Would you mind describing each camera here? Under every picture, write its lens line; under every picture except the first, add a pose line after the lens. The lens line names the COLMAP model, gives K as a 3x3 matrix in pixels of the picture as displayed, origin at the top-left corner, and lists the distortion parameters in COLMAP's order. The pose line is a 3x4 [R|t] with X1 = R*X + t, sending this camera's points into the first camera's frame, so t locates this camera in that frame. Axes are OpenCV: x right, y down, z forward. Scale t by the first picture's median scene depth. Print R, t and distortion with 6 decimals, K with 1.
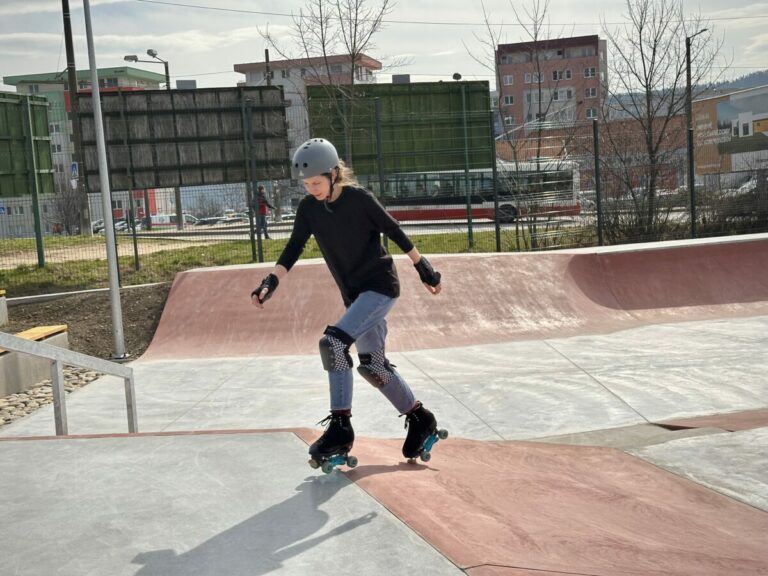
lens RADIAL K [[1091.8, 0, 384.0], [0, 1091.8, 288.0], [0, 0, 1]] dist [0.158317, -0.108141]
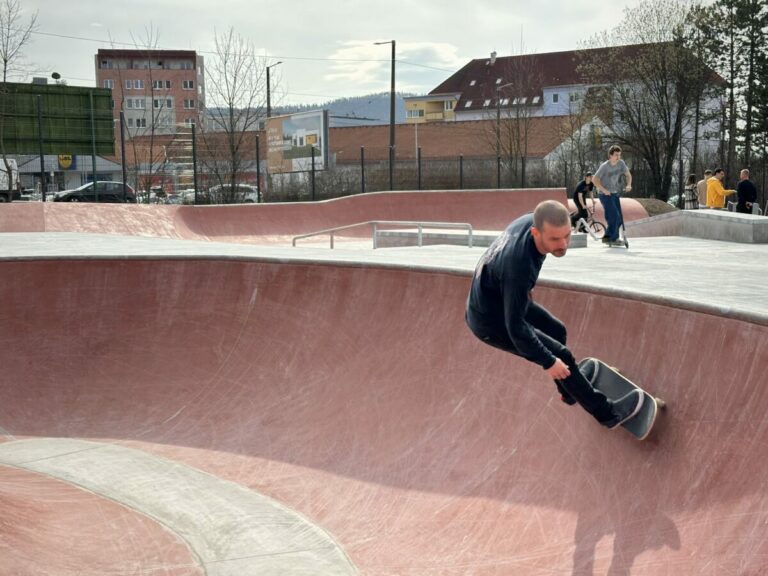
lens RADIAL K [[1091.8, 0, 384.0], [0, 1091.8, 288.0], [0, 0, 1]] dist [0.158317, -0.108141]
pose [[0.935065, 0.013183, 0.354232, -0.057844], [-0.009884, 0.999889, -0.011119, 0.053144], [-0.354340, 0.006896, 0.935091, -0.305251]]
